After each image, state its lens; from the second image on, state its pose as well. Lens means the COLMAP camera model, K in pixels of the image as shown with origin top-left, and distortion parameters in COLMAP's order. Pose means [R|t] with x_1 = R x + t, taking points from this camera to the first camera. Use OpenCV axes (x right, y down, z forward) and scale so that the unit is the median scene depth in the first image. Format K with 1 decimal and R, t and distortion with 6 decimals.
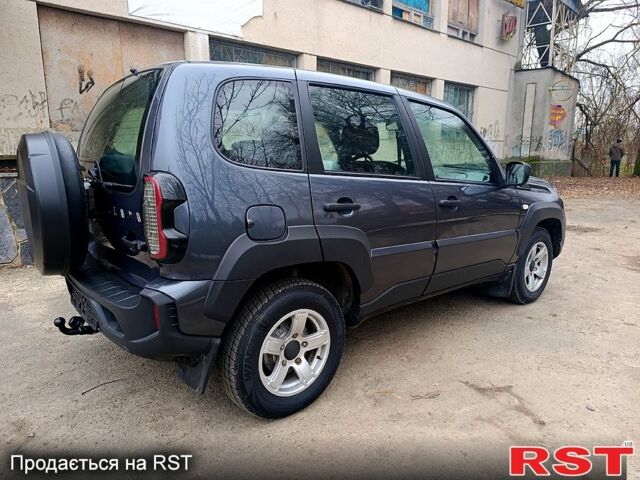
lens RADIAL K [[430.2, 0, 329.0], [0, 430.2, 240.8], [0, 0, 1]] dist [0.023714, -0.029344]
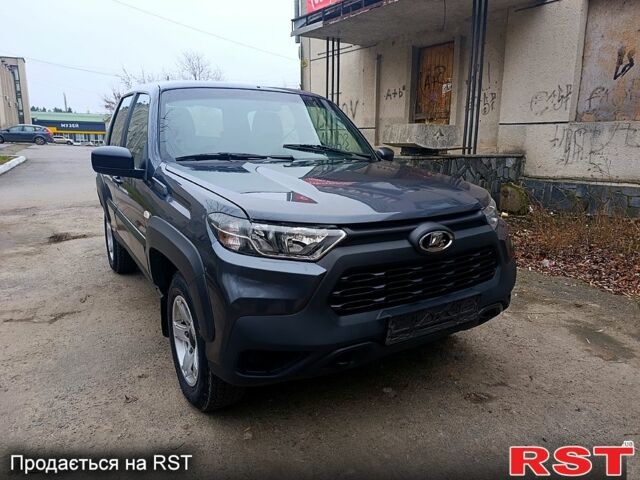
lens RADIAL K [[440.5, 0, 327.2], [0, 440.5, 239.5], [0, 0, 1]] dist [0.024715, -0.036812]
pose [[-0.135465, 0.212735, -0.967674, 0.945987], [-0.211885, 0.947861, 0.238042, -0.231234], [0.967861, 0.237282, -0.083327, 1.151515]]
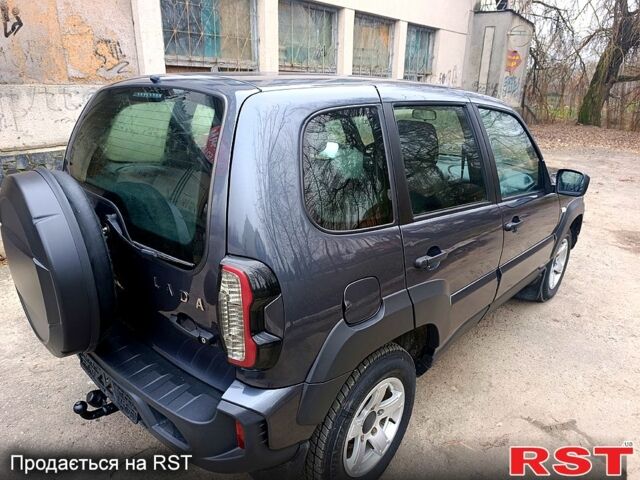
lens RADIAL K [[431.2, 0, 325.0], [0, 431.2, 239.7], [0, 0, 1]] dist [-0.000049, -0.003979]
pose [[0.992636, -0.024976, 0.118529, -0.146251], [0.008475, 0.990434, 0.137725, -0.125469], [-0.120835, -0.135706, 0.983353, 0.114703]]
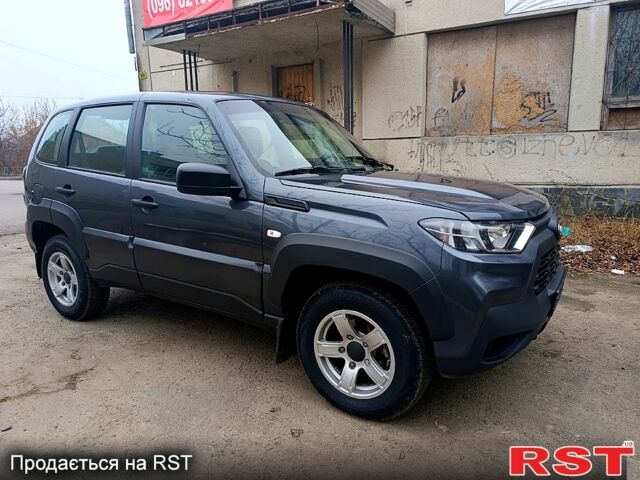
lens RADIAL K [[440.5, 0, 327.2], [0, 440.5, 239.5], [0, 0, 1]] dist [0.024715, -0.036812]
pose [[0.301573, 0.169615, -0.938235, 0.937779], [-0.181101, 0.976325, 0.118290, -0.139237], [0.936085, 0.134242, 0.325151, 0.737906]]
